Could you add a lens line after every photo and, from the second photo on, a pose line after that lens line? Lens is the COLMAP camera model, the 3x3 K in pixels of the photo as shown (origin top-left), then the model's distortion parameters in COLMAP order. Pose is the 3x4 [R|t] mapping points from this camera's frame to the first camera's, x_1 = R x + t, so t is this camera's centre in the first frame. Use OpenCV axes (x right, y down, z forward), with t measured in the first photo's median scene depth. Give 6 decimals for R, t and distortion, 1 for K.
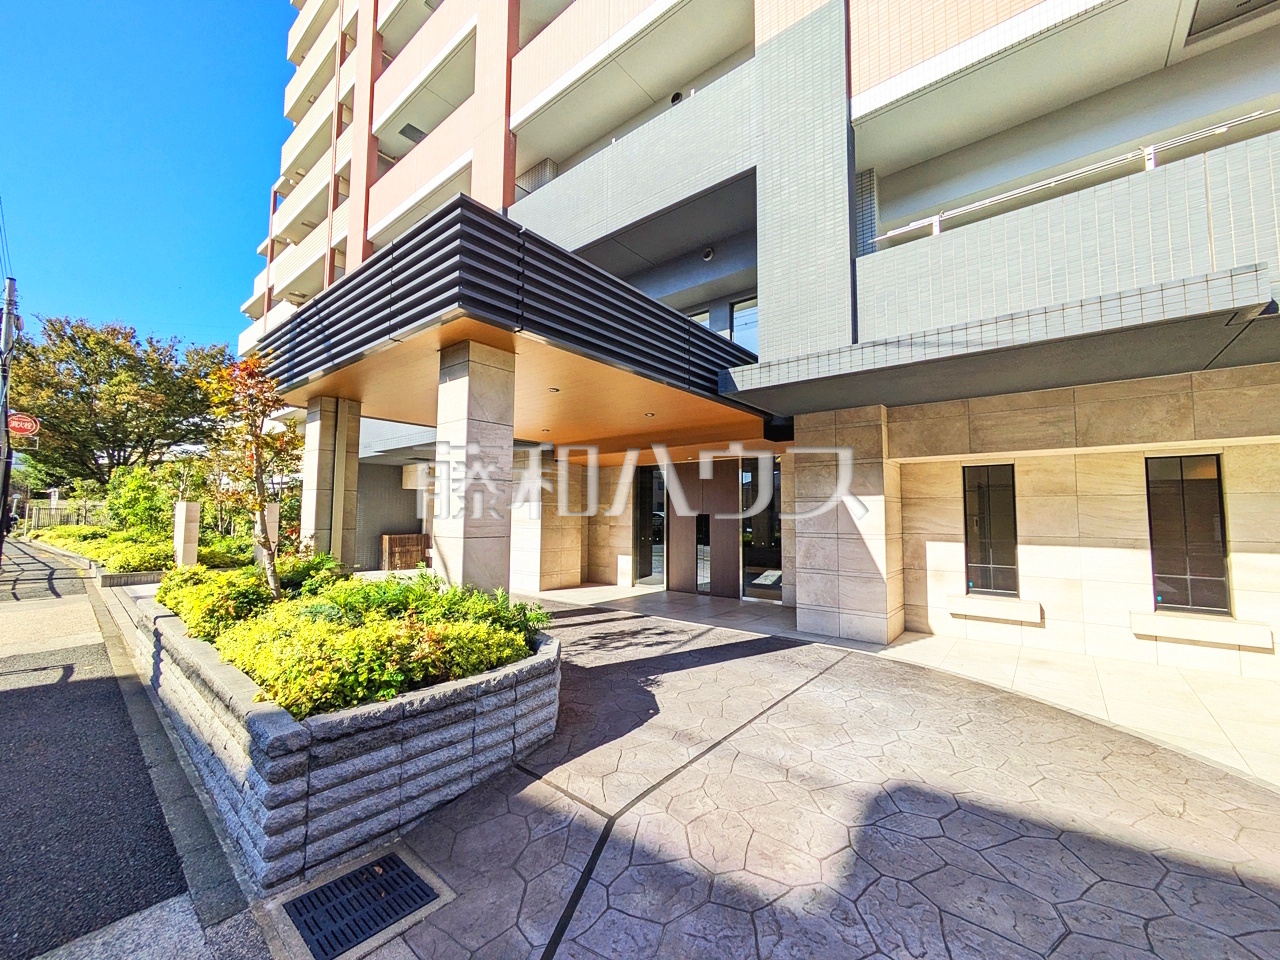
lens RADIAL K [[506.0, 0, 641.5], [0, 506.0, 471.7], [0, 0, 1]] dist [0.002996, 0.000804]
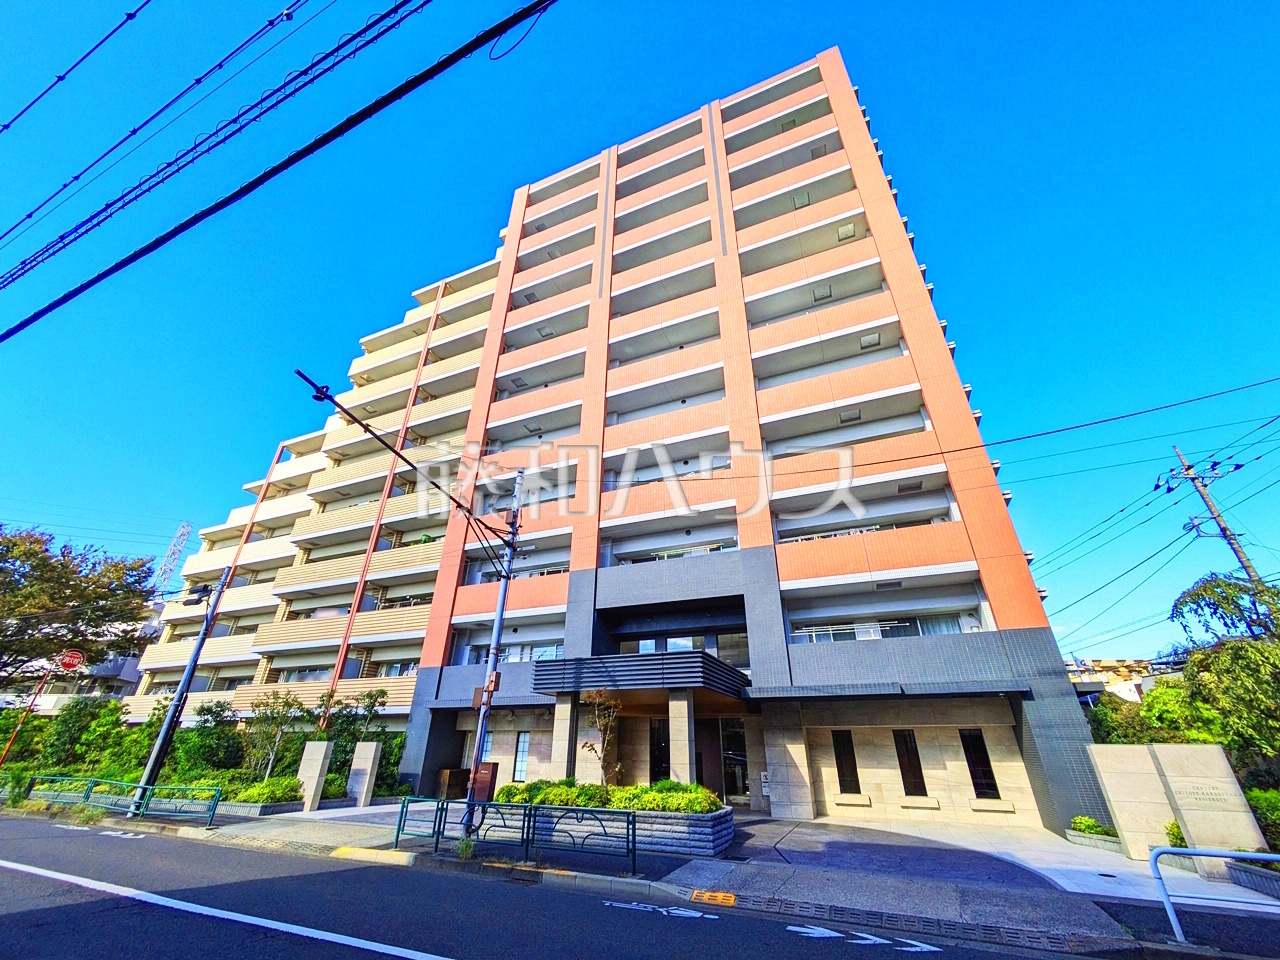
lens RADIAL K [[506.0, 0, 638.5], [0, 506.0, 478.3], [0, 0, 1]] dist [0.002996, 0.000804]
pose [[0.962614, 0.128520, 0.238446, -0.933575], [-0.024316, 0.917721, -0.396480, -0.127408], [-0.269783, 0.375859, 0.886537, -1.270525]]
